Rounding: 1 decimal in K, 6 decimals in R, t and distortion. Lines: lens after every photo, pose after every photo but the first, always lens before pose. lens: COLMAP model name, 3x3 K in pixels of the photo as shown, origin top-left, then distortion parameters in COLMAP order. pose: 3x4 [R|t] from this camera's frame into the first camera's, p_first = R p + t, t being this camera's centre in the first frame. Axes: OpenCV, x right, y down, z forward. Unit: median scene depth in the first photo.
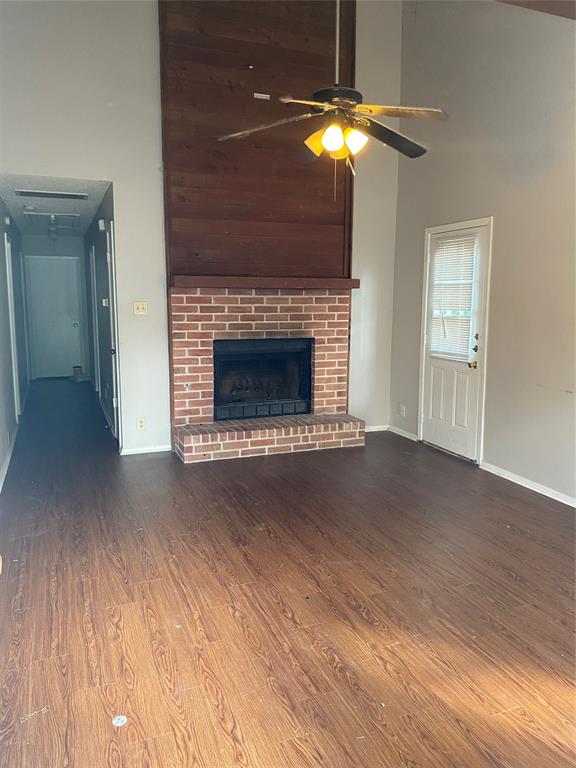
lens RADIAL K [[586.9, 0, 290.0], [0, 586.9, 383.1], [0, 0, 1]] dist [0.047098, -0.062298]
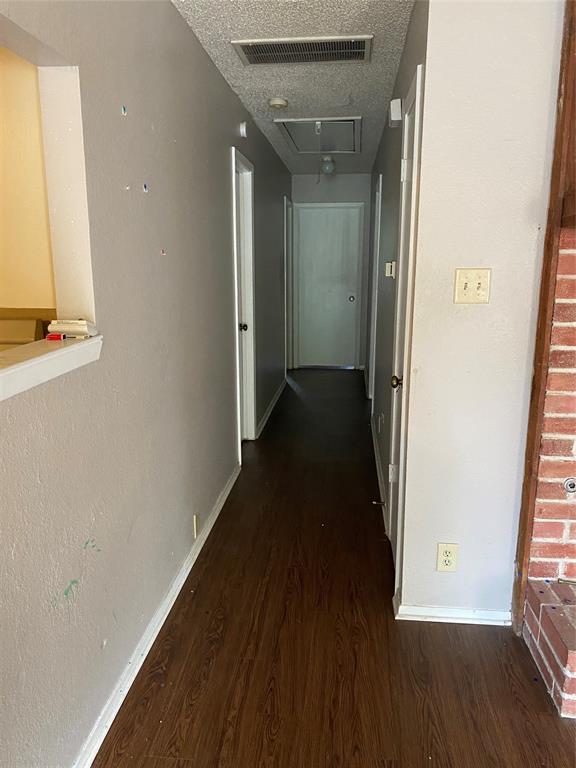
lens RADIAL K [[586.9, 0, 291.8], [0, 586.9, 389.1], [0, 0, 1]] dist [0.047098, -0.062298]
pose [[0.891358, 0.095357, -0.443156, -0.175157], [-0.063852, 0.994289, 0.085518, -0.082403], [0.448780, -0.047931, 0.892356, 0.574209]]
